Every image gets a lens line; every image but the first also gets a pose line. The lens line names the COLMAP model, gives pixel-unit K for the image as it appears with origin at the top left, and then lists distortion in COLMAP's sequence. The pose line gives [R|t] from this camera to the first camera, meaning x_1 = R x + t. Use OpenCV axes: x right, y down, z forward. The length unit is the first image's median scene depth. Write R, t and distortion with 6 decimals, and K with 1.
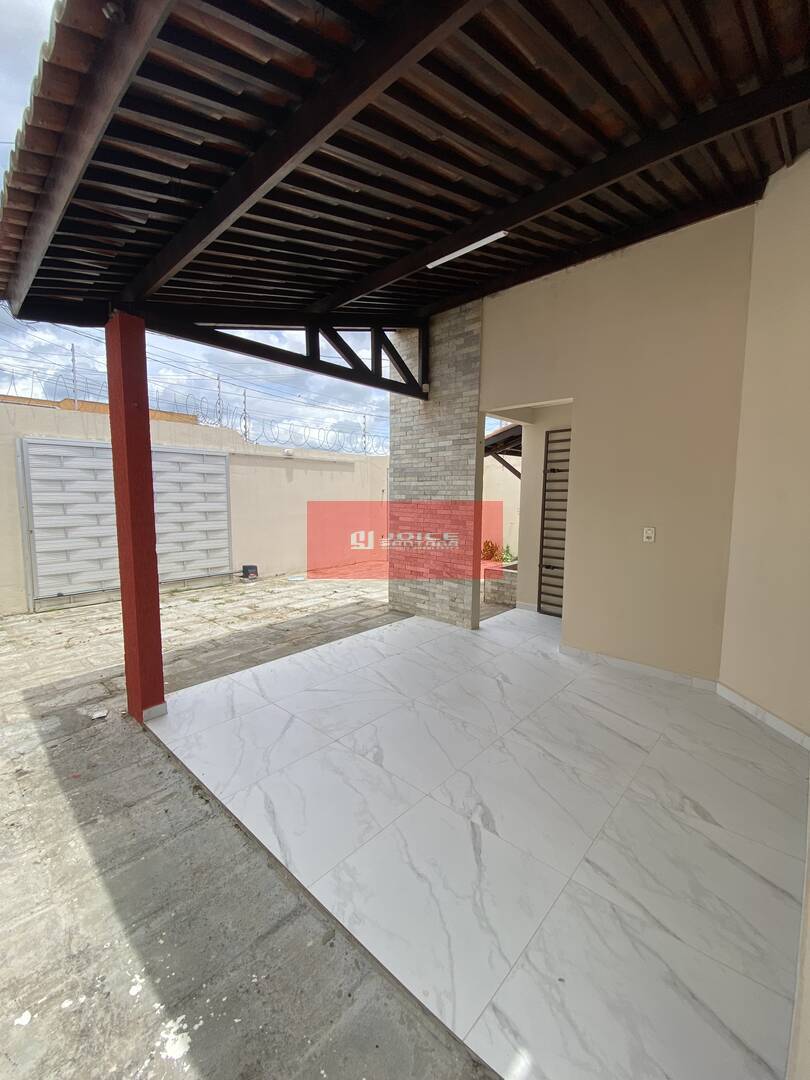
lens RADIAL K [[439.1, 0, 411.1], [0, 439.1, 541.4], [0, 0, 1]] dist [0.009046, -0.013998]
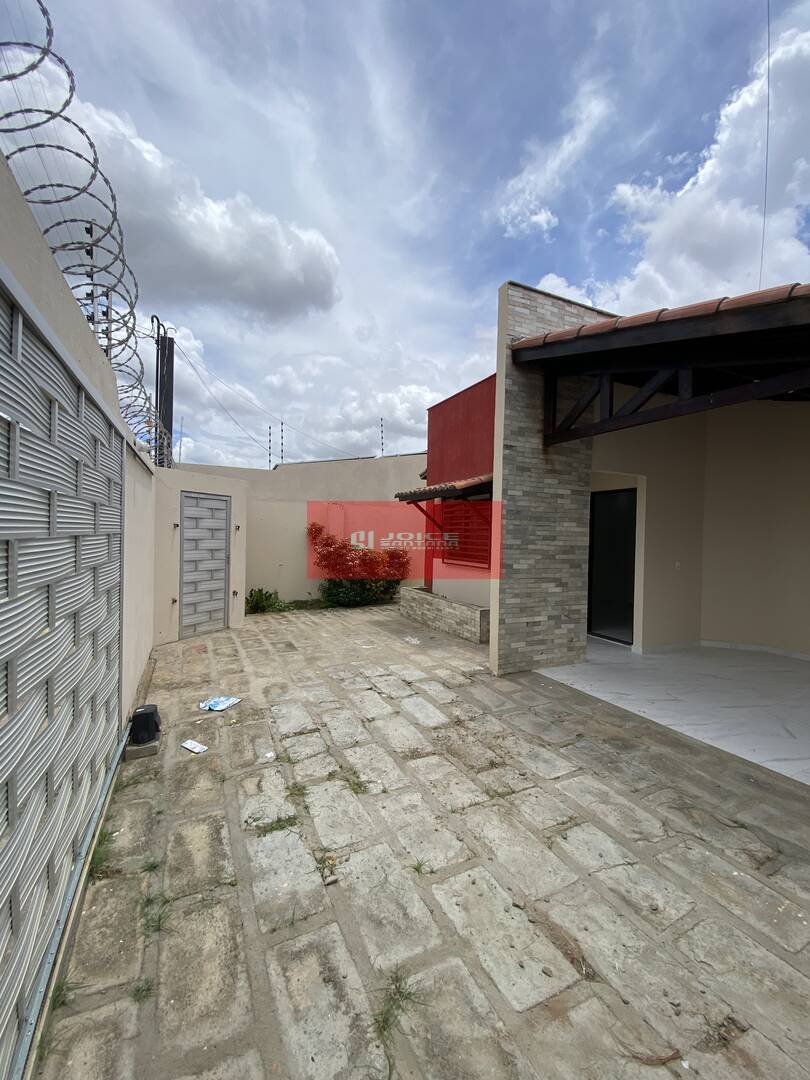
lens RADIAL K [[439.1, 0, 400.9], [0, 439.1, 532.9], [0, 0, 1]] dist [0.009046, -0.013998]
pose [[0.379476, 0.002804, 0.925197, -0.987872], [0.079564, 0.996192, -0.035653, -0.112131], [-0.921774, 0.087142, 0.377808, 0.920036]]
